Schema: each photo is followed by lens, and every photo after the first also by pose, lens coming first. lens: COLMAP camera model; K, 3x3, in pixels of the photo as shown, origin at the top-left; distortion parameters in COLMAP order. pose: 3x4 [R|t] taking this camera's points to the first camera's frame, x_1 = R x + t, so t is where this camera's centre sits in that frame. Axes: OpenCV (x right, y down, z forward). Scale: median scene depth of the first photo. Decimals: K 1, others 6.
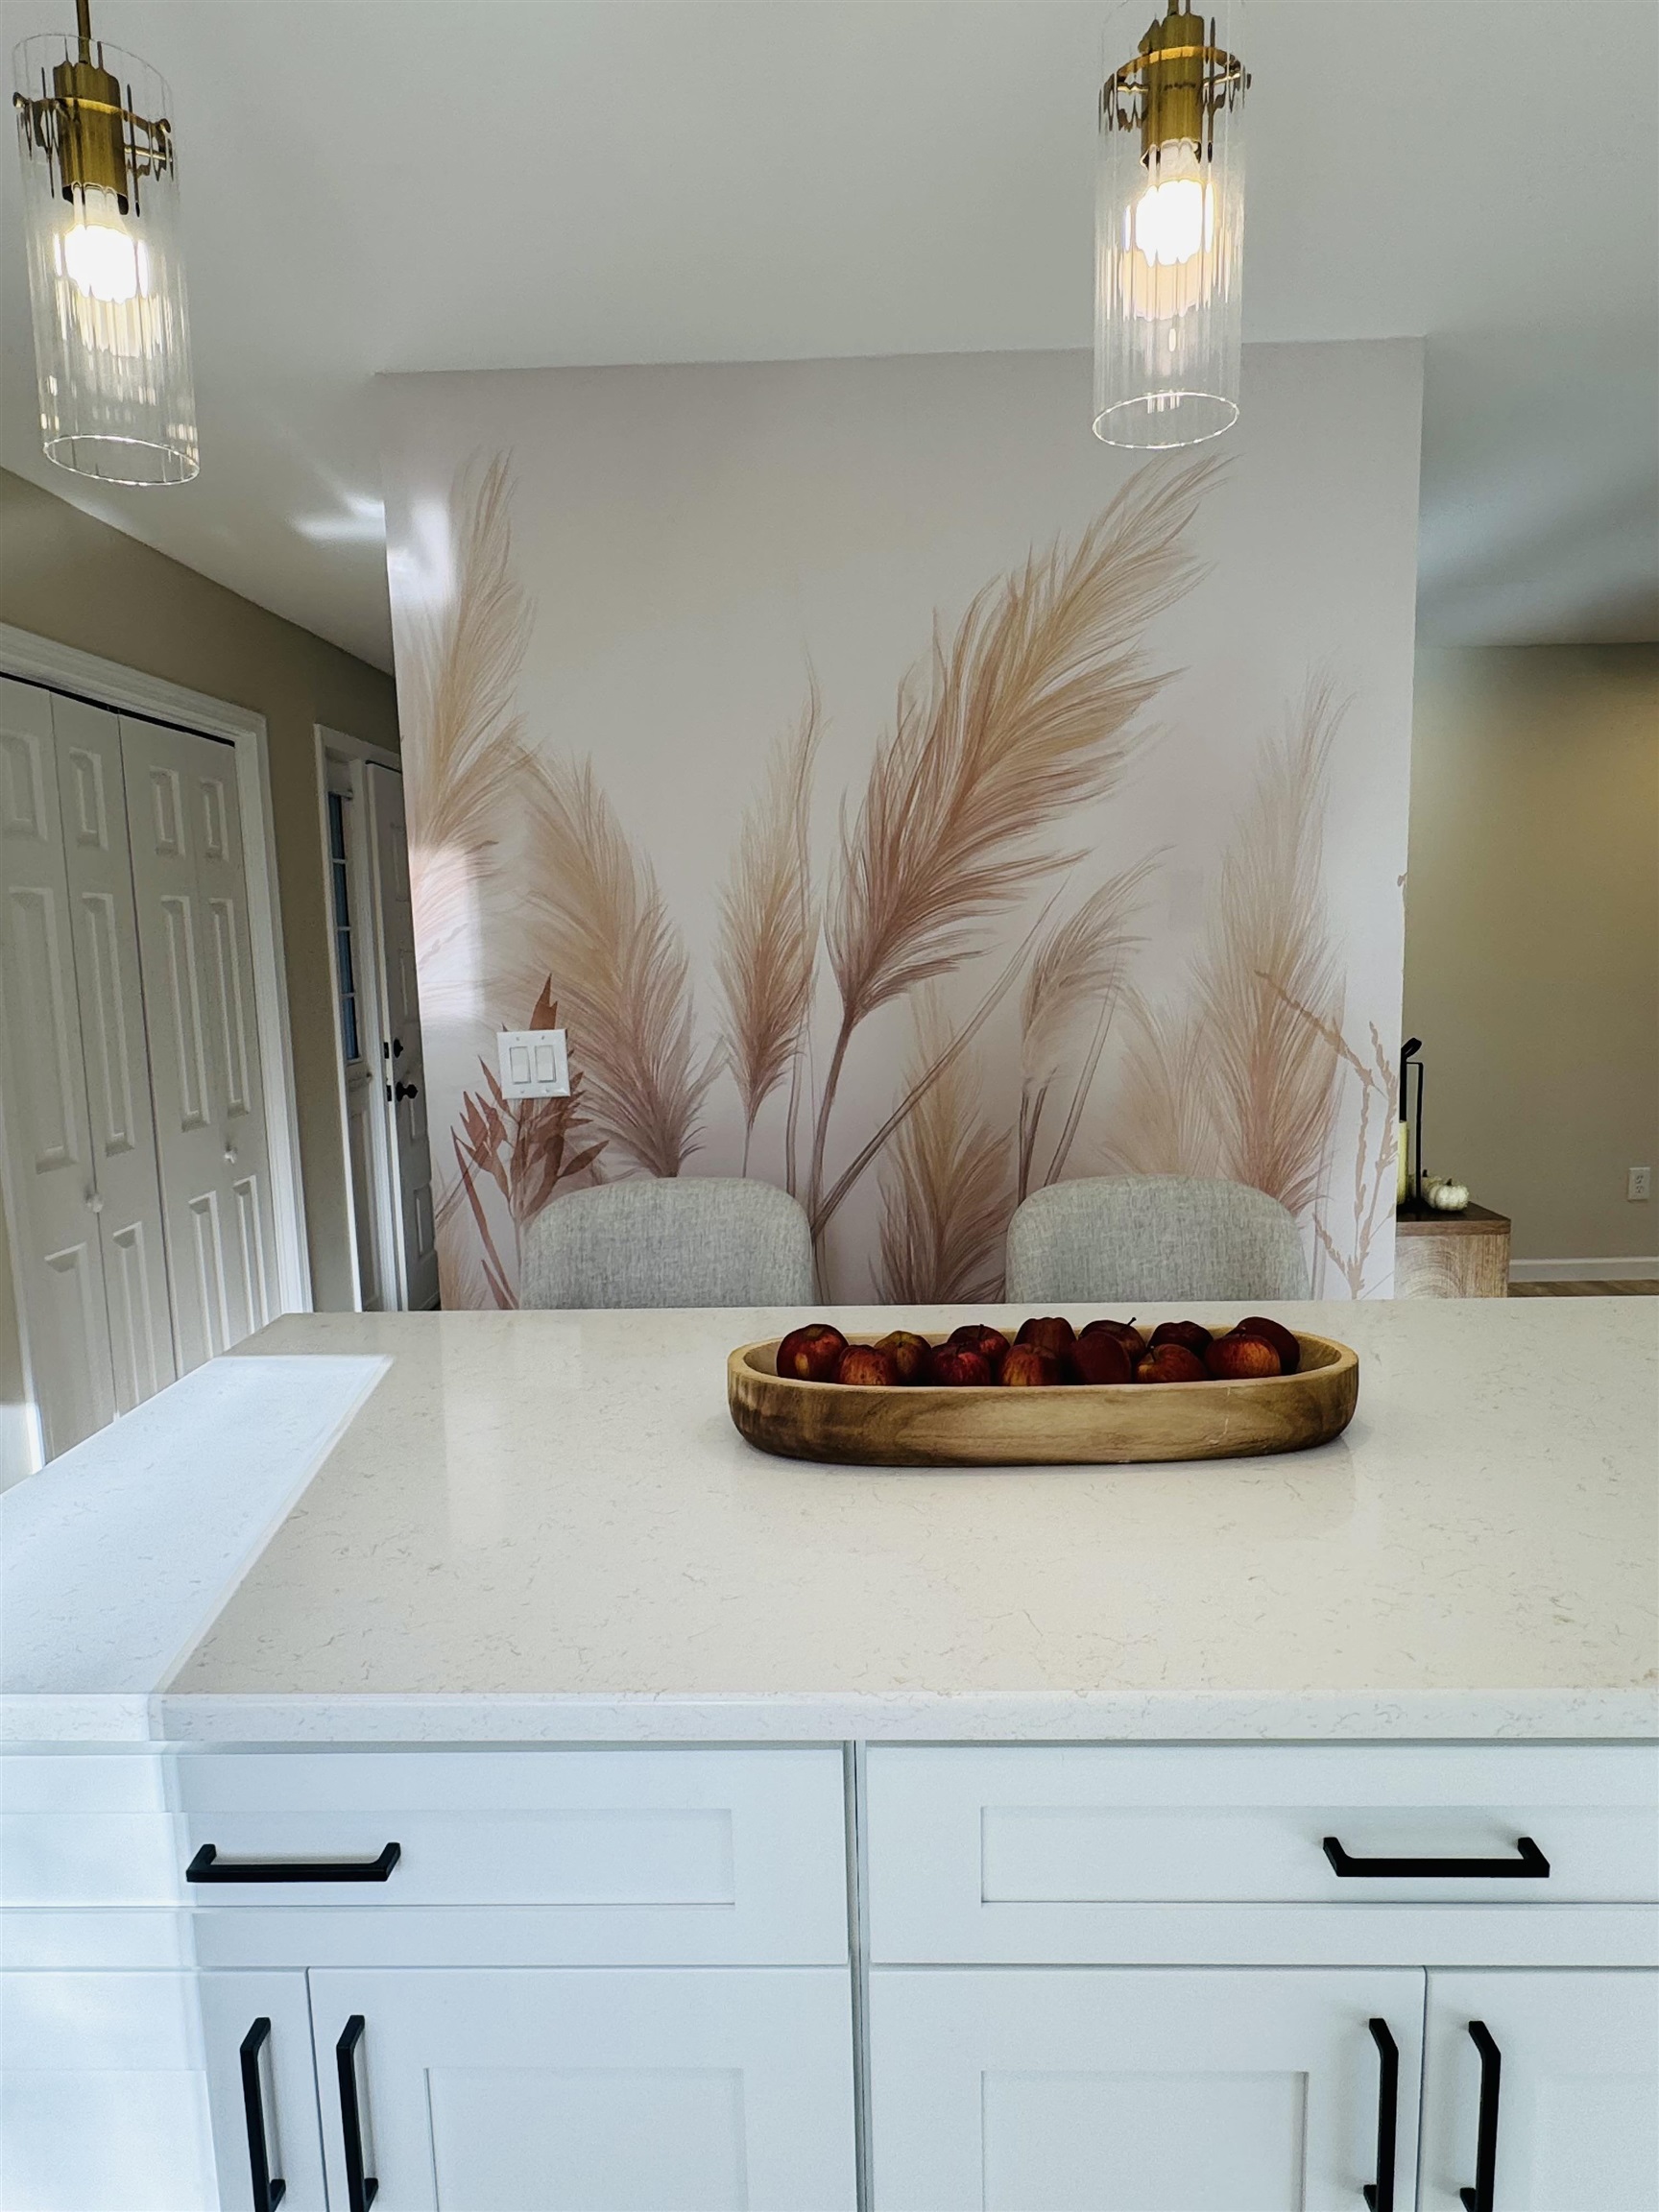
lens RADIAL K [[1364.4, 0, 828.2], [0, 1364.4, 1116.3], [0, 0, 1]] dist [0.007139, 0.001318]
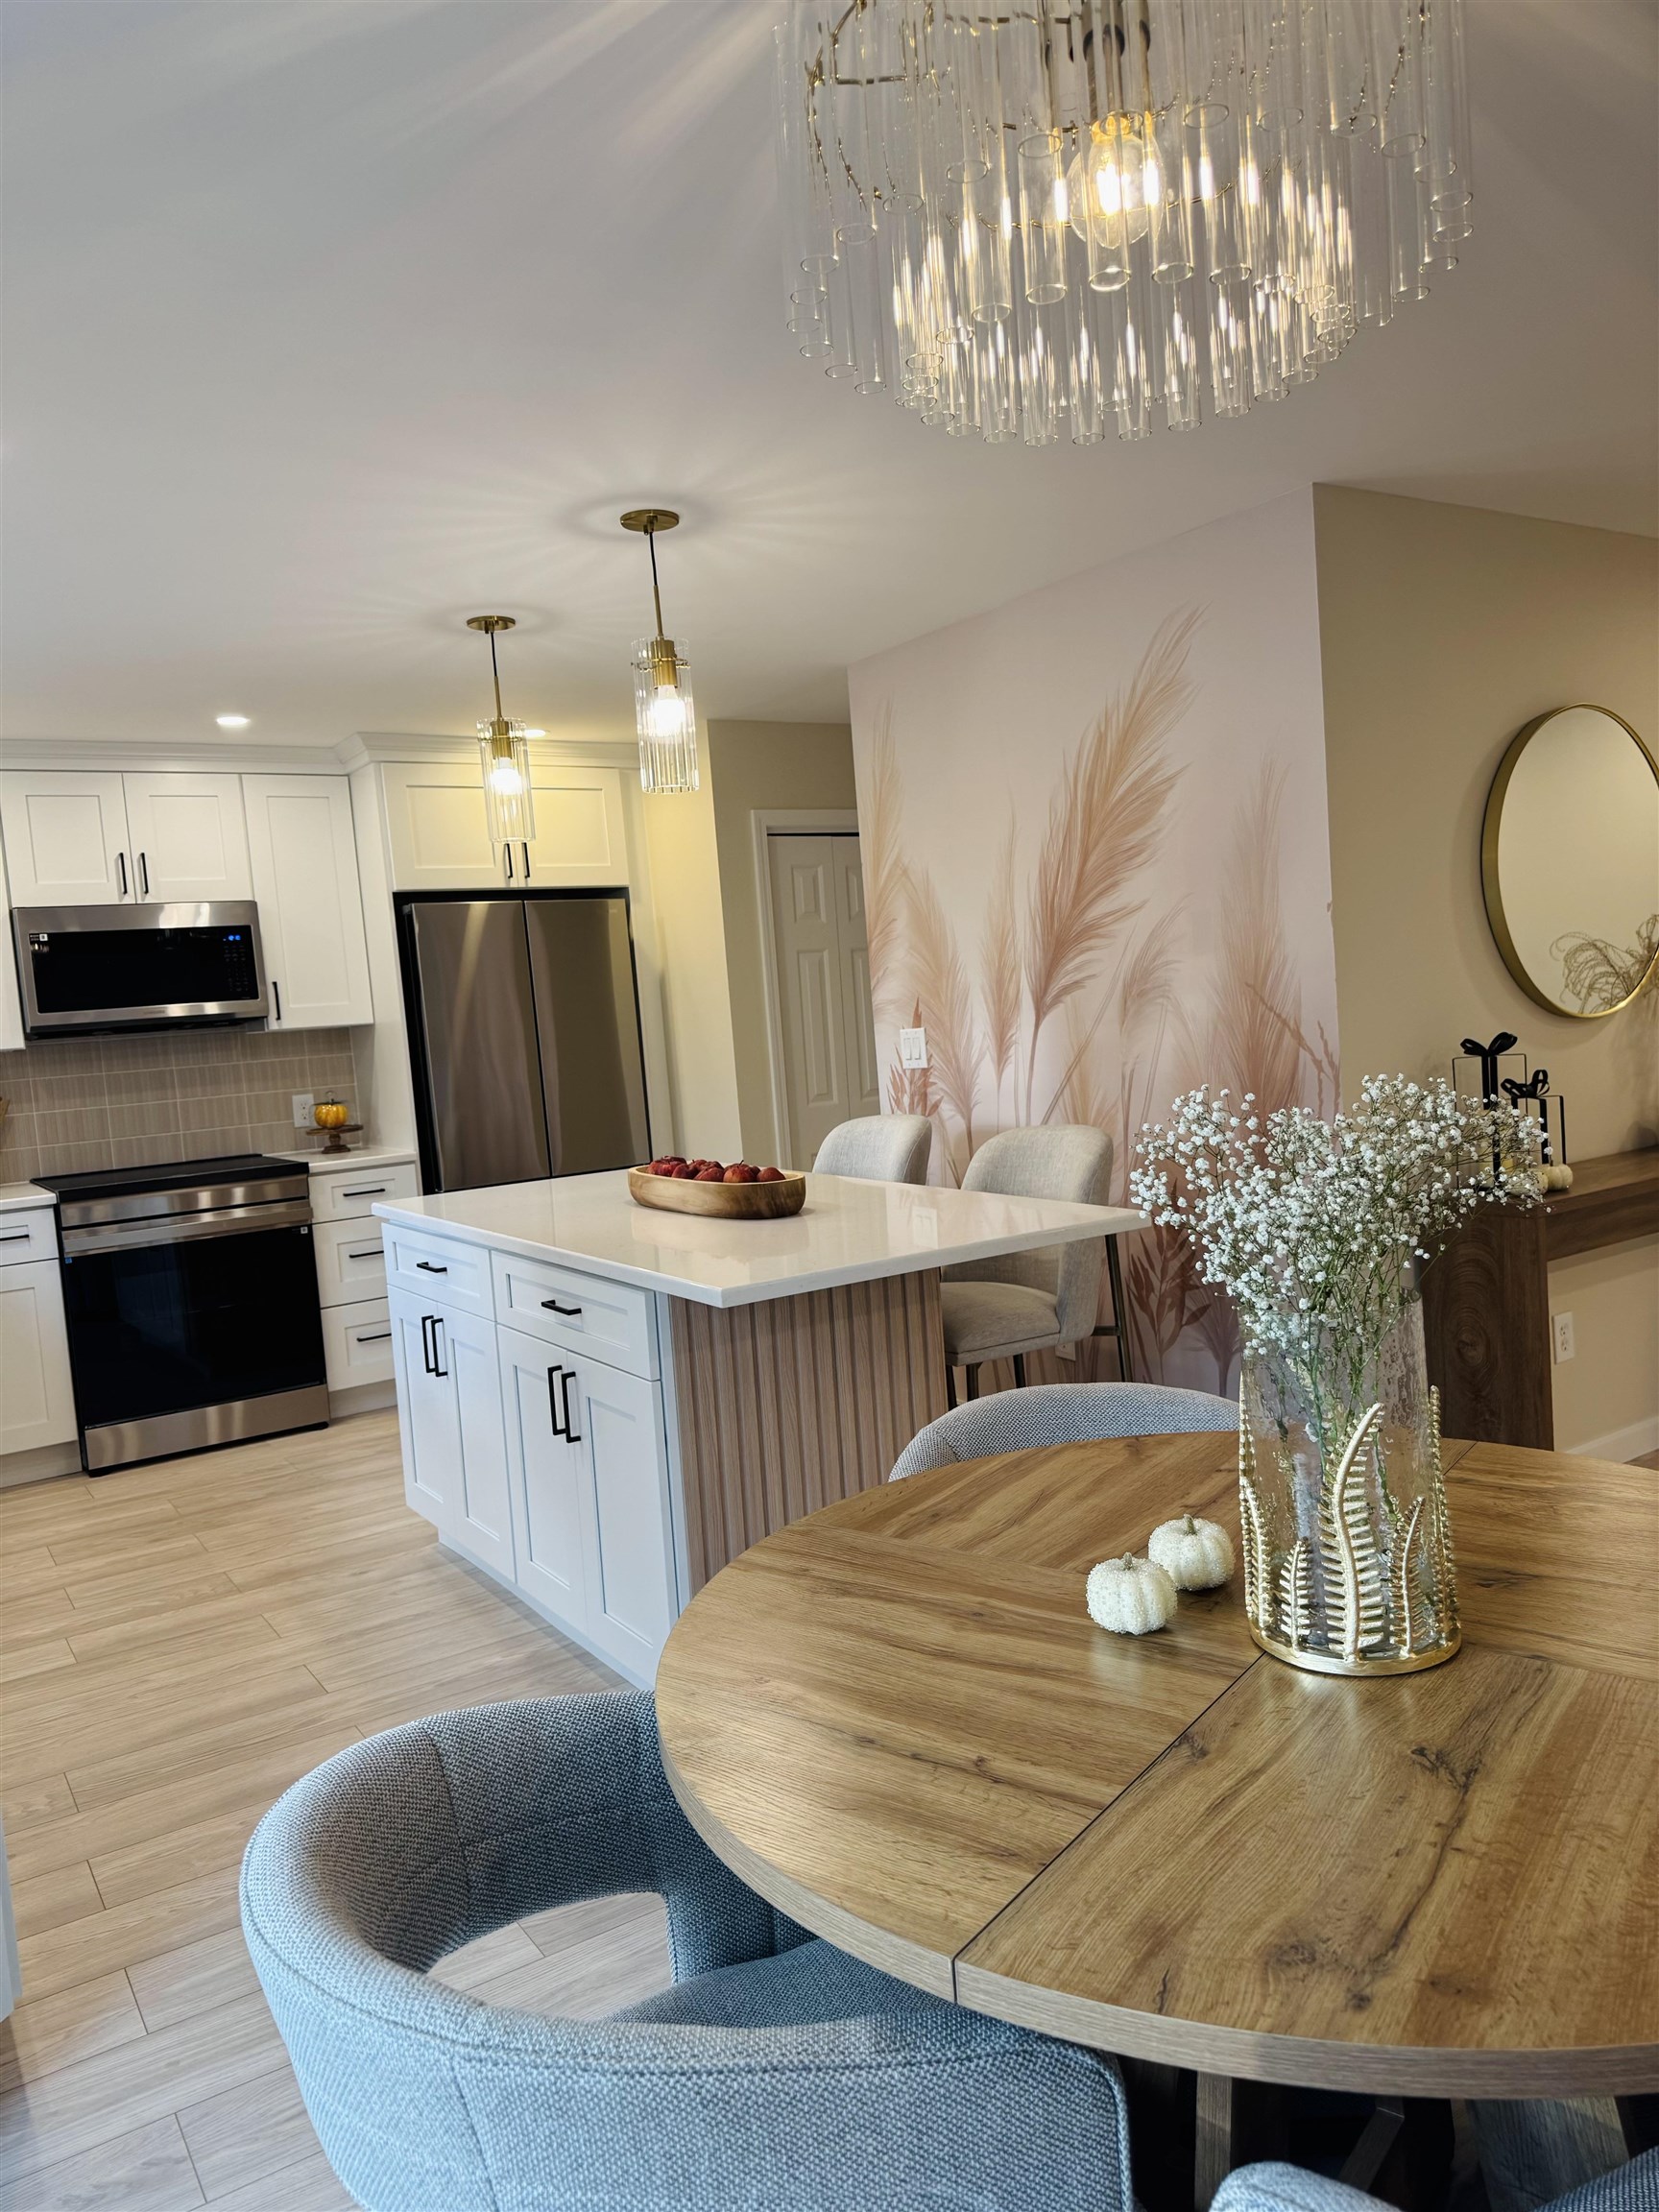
lens RADIAL K [[1549.4, 0, 843.5], [0, 1549.4, 1111.3], [0, 0, 1]] dist [0.039165, -0.022288]
pose [[0.562806, 0.043725, -0.825432, 1.334415], [-0.048605, 0.998623, 0.019758, 0.005575], [0.825159, 0.029000, 0.564156, -0.152246]]
